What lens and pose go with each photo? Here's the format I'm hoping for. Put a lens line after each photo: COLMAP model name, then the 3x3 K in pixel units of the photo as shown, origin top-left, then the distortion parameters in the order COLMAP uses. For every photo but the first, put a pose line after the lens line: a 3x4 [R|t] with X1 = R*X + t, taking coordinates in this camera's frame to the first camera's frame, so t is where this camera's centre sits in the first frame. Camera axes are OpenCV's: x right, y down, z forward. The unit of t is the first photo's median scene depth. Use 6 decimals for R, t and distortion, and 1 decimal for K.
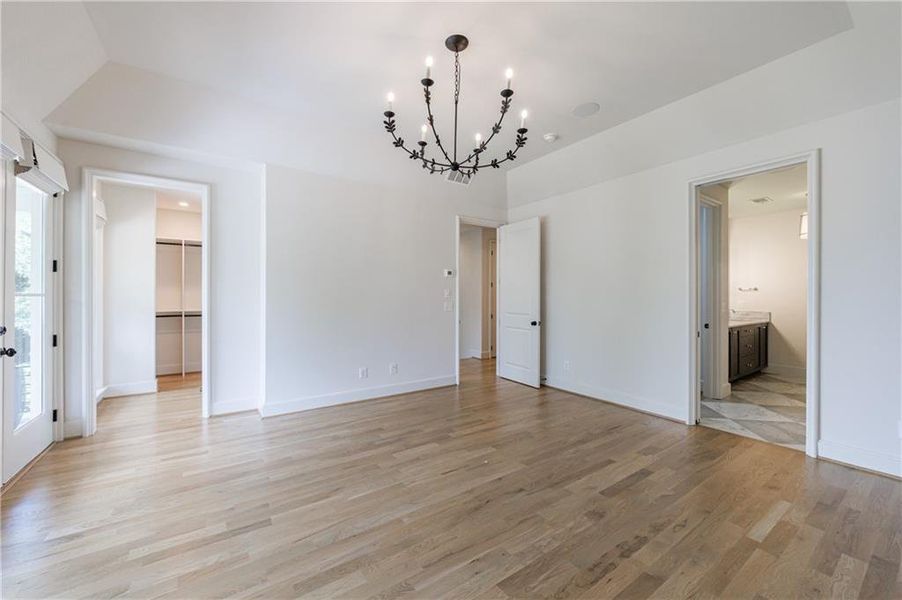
lens RADIAL K [[344.4, 0, 427.8], [0, 344.4, 298.4], [0, 0, 1]] dist [0.014436, -0.000091]
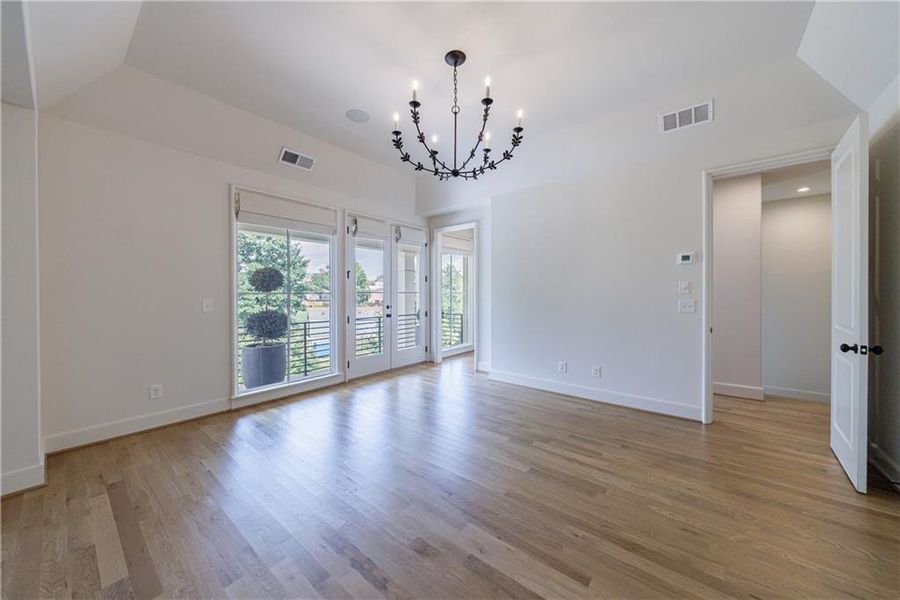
lens RADIAL K [[314.6, 0, 453.5], [0, 314.6, 295.9], [0, 0, 1]] dist [0.018582, -0.000033]
pose [[0.325224, 0.005545, -0.945621, 0.746739], [0.000857, 0.999981, 0.006158, -0.001193], [0.945636, -0.002813, 0.325213, 0.490967]]
